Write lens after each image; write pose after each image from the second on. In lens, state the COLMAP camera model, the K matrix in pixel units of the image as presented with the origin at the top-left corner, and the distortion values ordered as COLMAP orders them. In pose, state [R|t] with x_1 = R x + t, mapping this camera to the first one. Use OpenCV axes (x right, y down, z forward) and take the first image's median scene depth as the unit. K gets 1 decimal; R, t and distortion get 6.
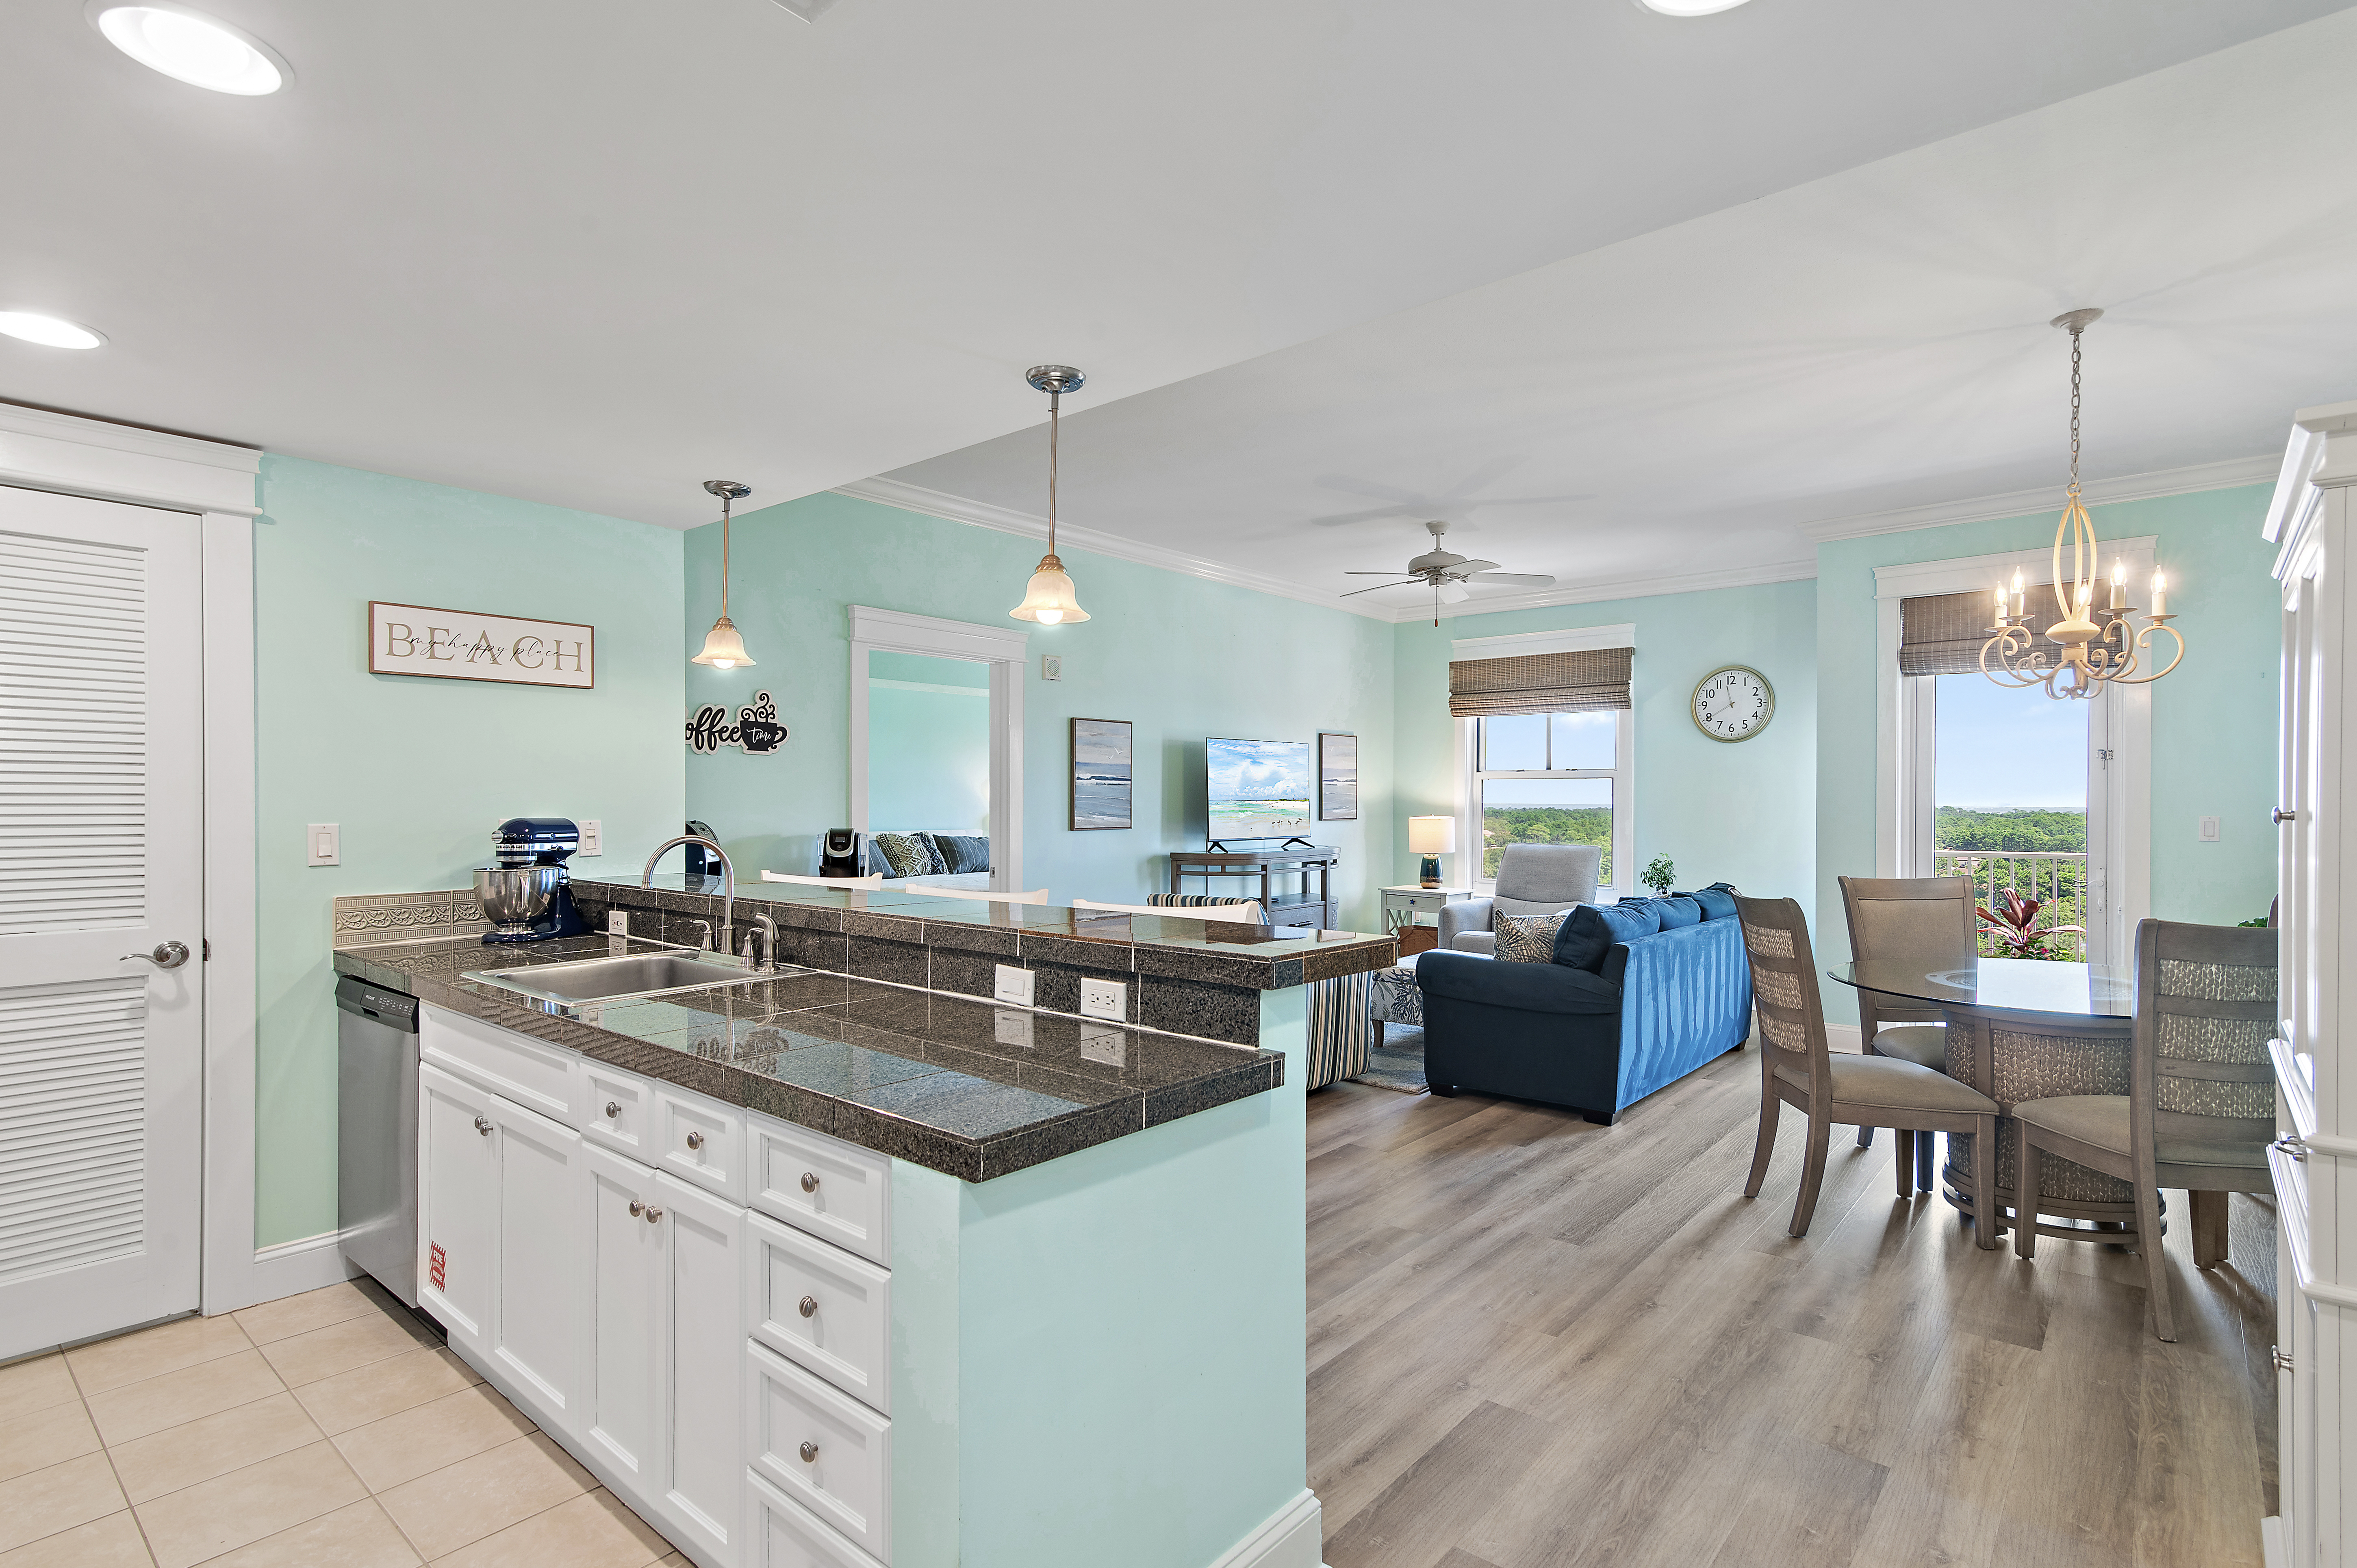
lens RADIAL K [[1156.8, 0, 1167.1], [0, 1156.8, 796.3], [0, 0, 1]] dist [0.017467, -0.000383]
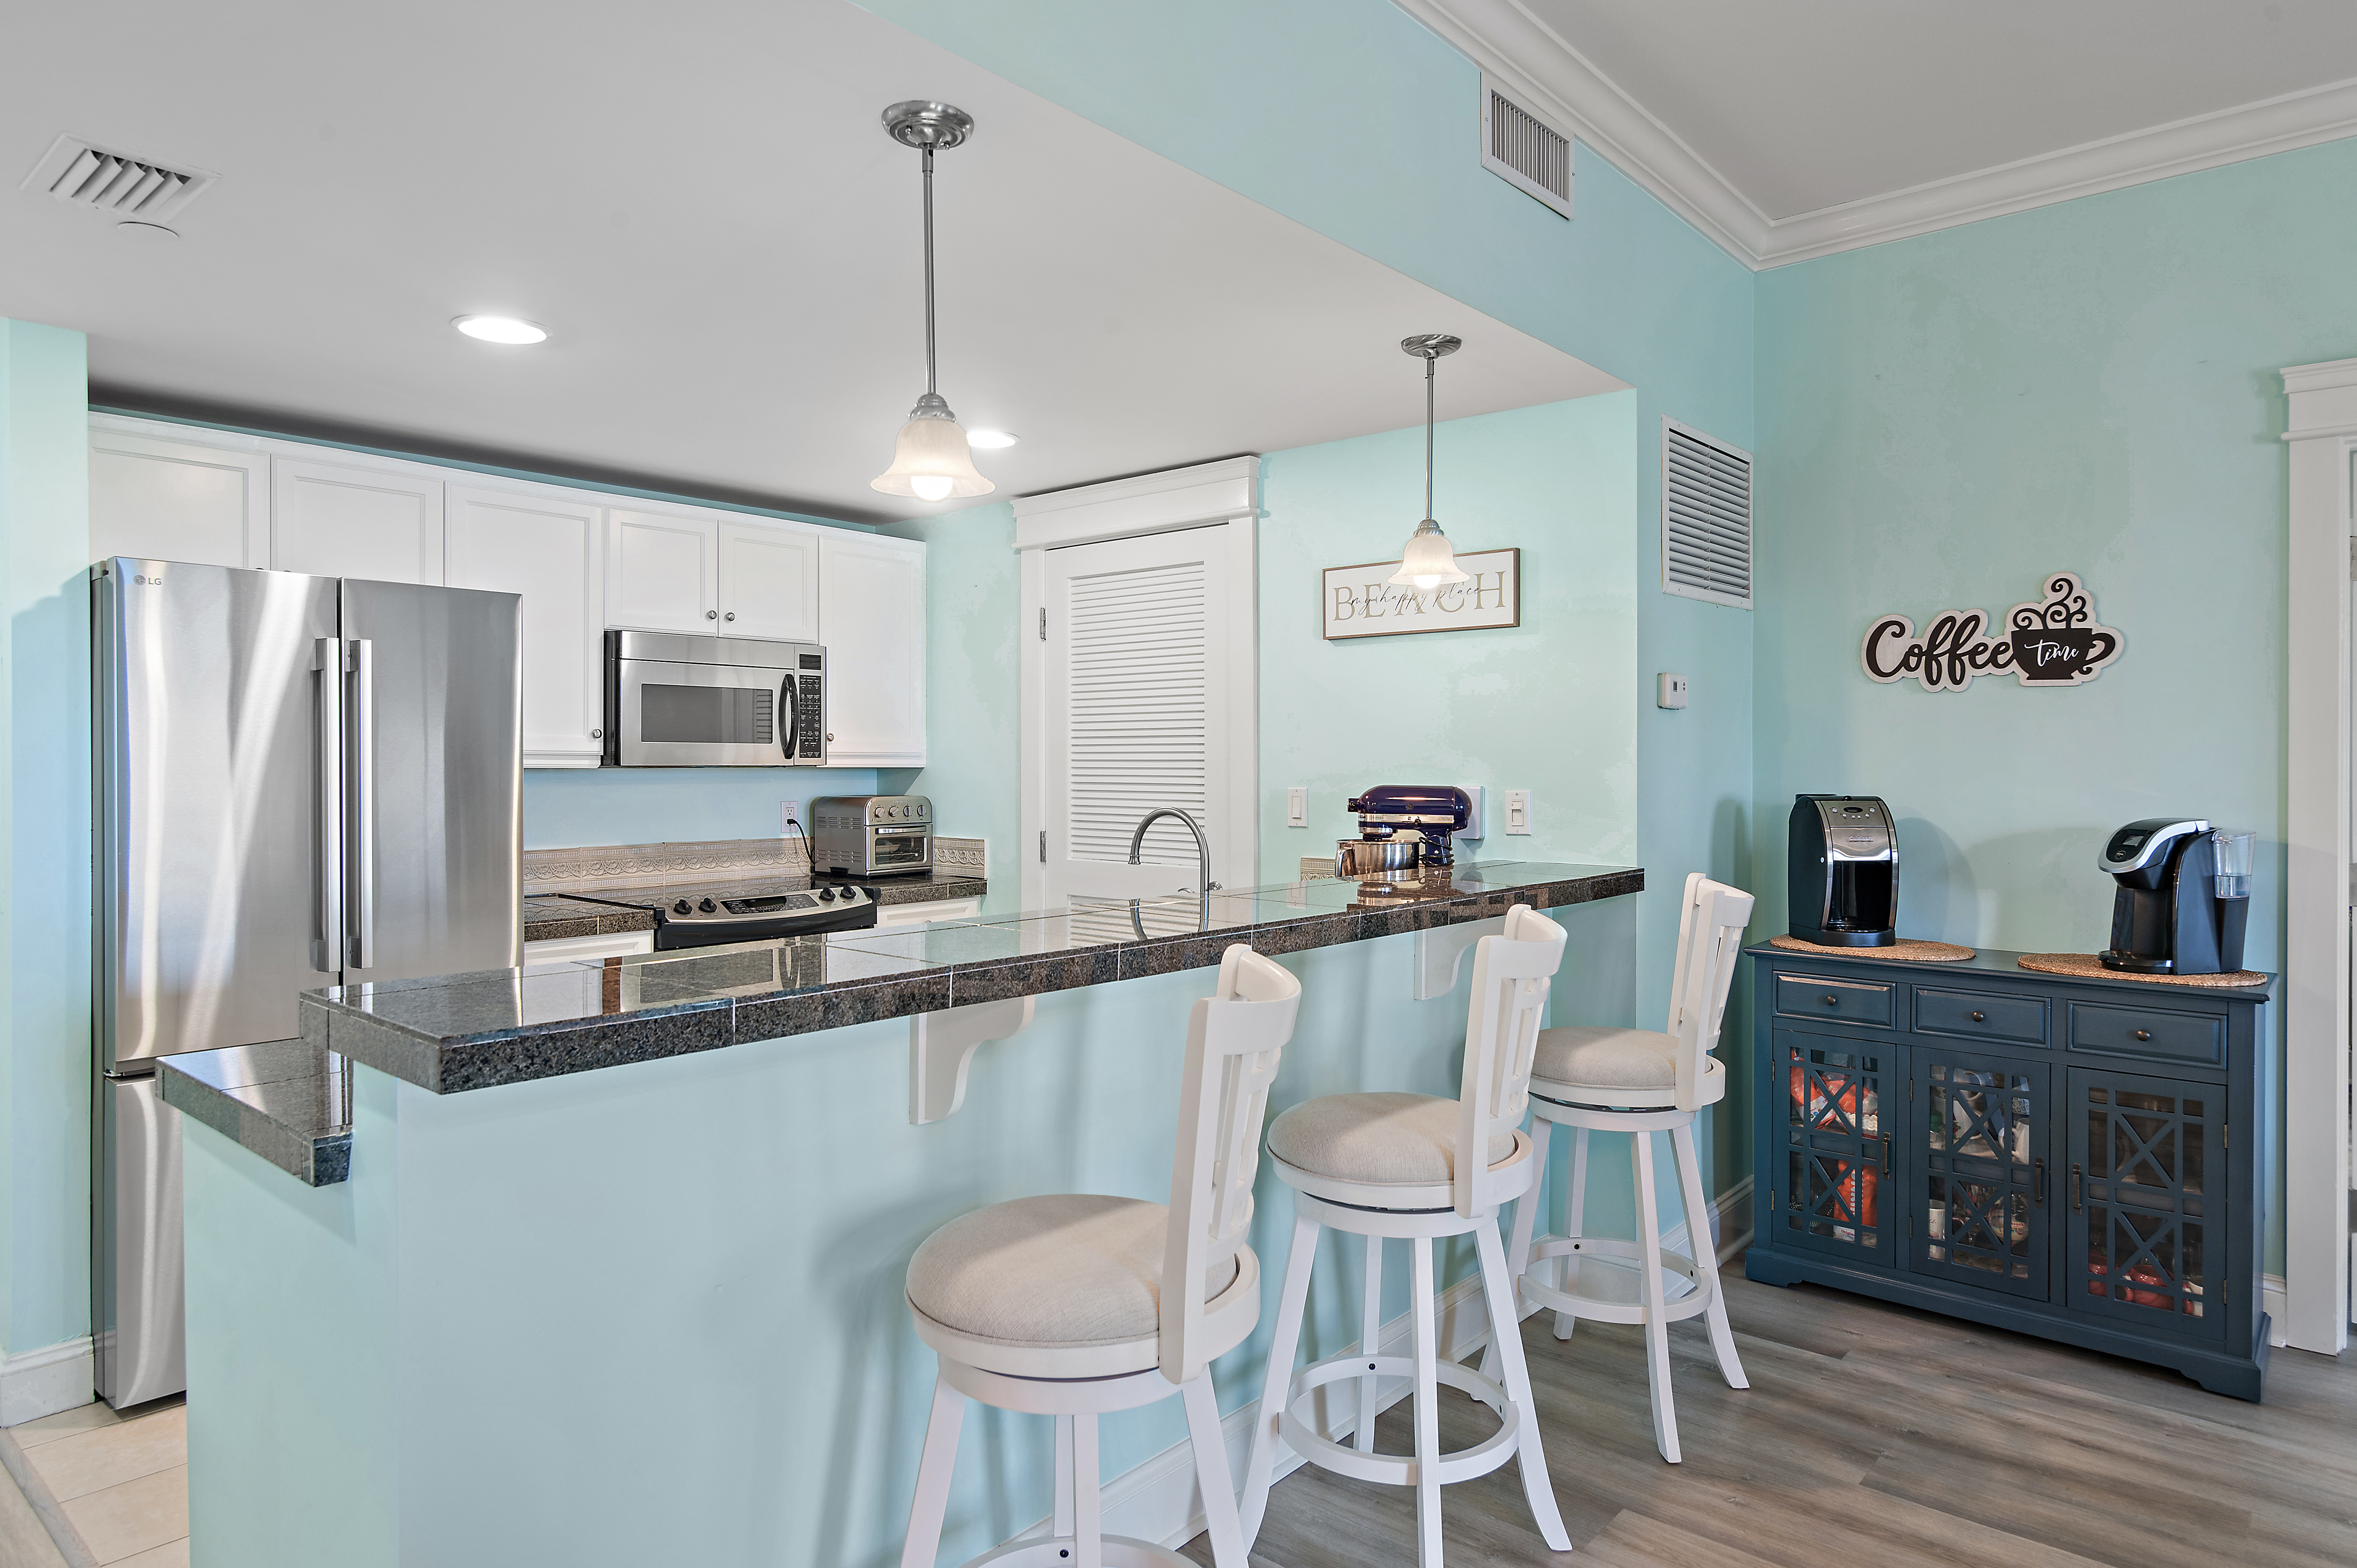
lens RADIAL K [[1394.1, 0, 1178.0], [0, 1394.1, 772.2], [0, 0, 1]] dist [0.001493, -0.002795]
pose [[-0.003729, 0.006054, -0.999975, 0.288473], [0.003829, 0.999974, 0.006040, 0.000921], [0.999986, -0.003806, -0.003752, 0.473283]]
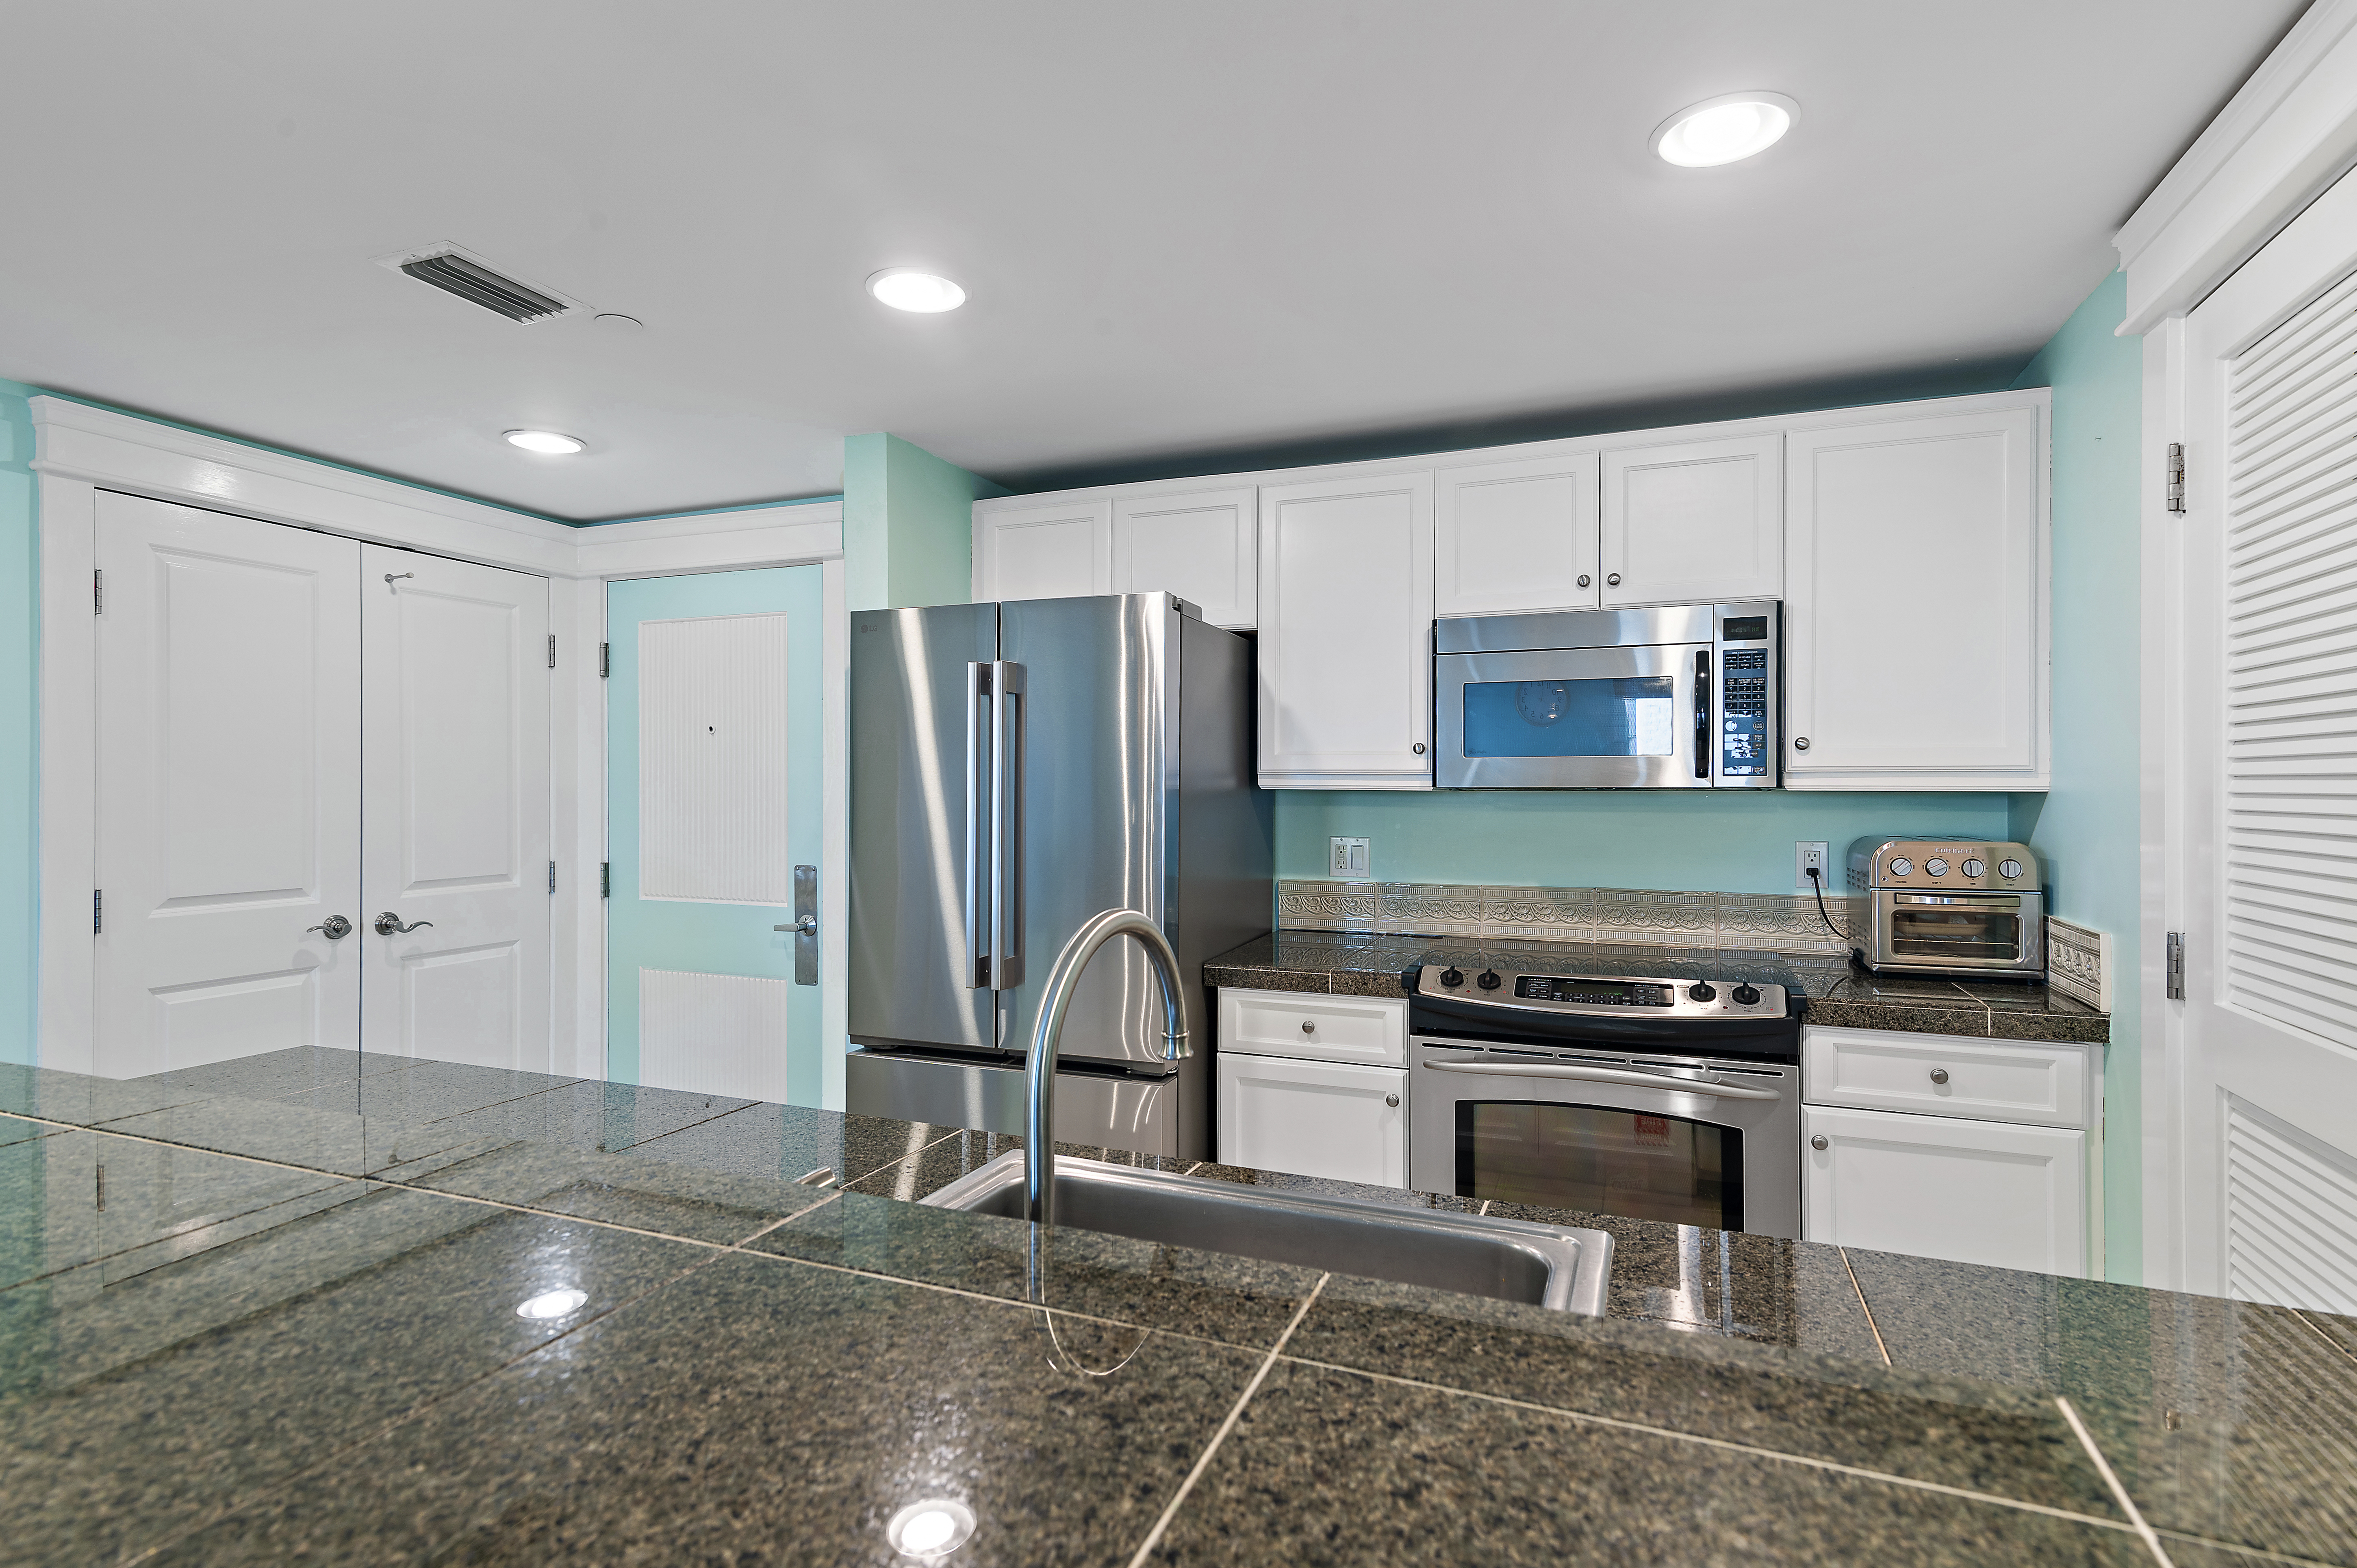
lens RADIAL K [[1156.8, 0, 1167.1], [0, 1156.8, 796.3], [0, 0, 1]] dist [0.017467, -0.000383]
pose [[-0.949385, 0.001642, -0.314112, -0.155280], [0.000333, 0.999991, 0.004220, 0.002213], [0.314116, 0.003902, -0.949377, 0.599078]]
